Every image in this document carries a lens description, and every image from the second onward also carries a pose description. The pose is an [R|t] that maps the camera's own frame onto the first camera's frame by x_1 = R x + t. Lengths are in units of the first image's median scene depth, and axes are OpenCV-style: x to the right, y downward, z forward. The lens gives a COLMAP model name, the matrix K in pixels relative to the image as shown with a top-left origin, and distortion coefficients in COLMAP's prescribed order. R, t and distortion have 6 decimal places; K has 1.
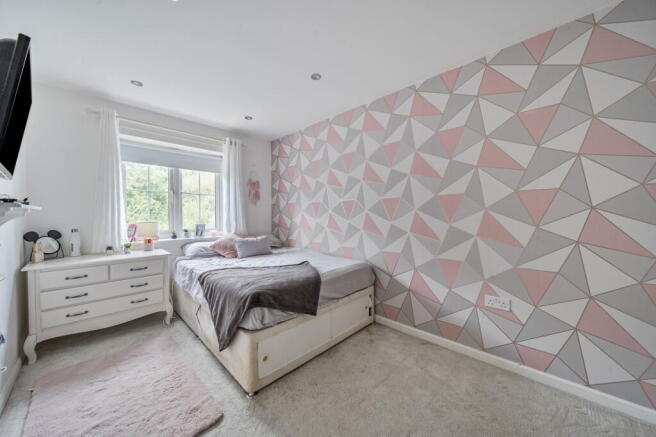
lens RADIAL K [[228.7, 0, 328.0], [0, 228.7, 218.5], [0, 0, 1]] dist [-0.000619, -0.000044]
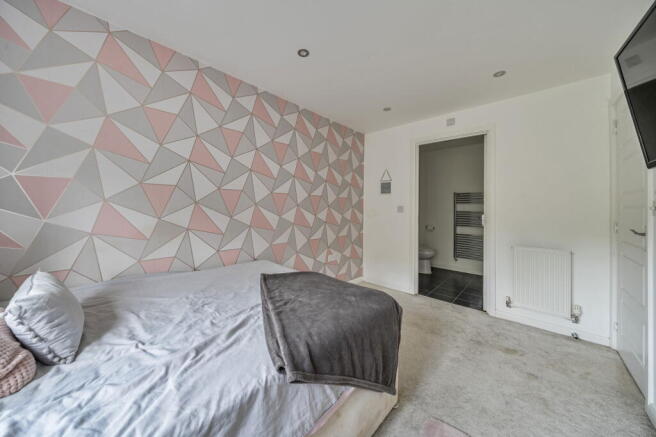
lens RADIAL K [[232.7, 0, 328.5], [0, 232.7, 211.4], [0, 0, 1]] dist [0.000465, 0.000009]
pose [[-0.027319, -0.012086, 0.999554, -0.706969], [0.005389, 0.999911, 0.012238, -0.017619], [-0.999612, 0.005721, -0.027251, 0.684406]]
